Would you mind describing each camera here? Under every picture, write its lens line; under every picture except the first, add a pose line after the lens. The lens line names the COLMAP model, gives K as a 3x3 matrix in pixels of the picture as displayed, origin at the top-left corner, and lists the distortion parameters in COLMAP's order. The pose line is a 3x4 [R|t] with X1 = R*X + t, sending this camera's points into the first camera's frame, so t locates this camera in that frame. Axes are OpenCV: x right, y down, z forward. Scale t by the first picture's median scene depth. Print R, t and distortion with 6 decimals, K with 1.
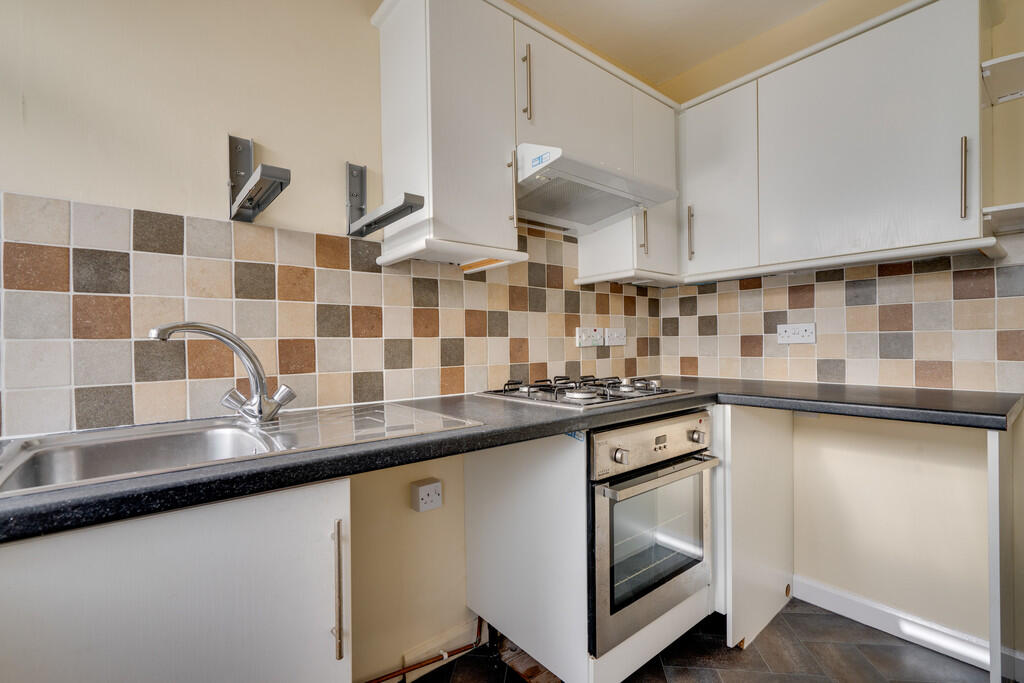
lens RADIAL K [[465.9, 0, 516.4], [0, 465.9, 343.1], [0, 0, 1]] dist [-0.001674, -0.000039]
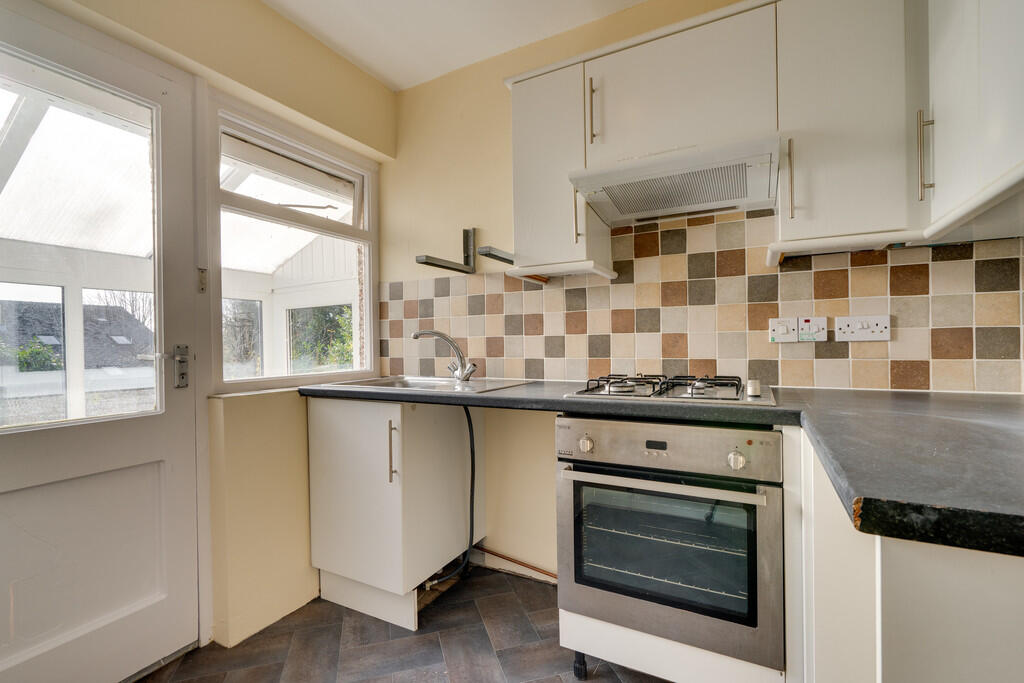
lens RADIAL K [[465.9, 0, 516.7], [0, 465.9, 343.0], [0, 0, 1]] dist [-0.001674, -0.000039]
pose [[0.383028, 0.006803, -0.923712, 0.867511], [0.006044, 0.999933, 0.009870, -0.002080], [0.923717, -0.009363, 0.382961, 0.331606]]
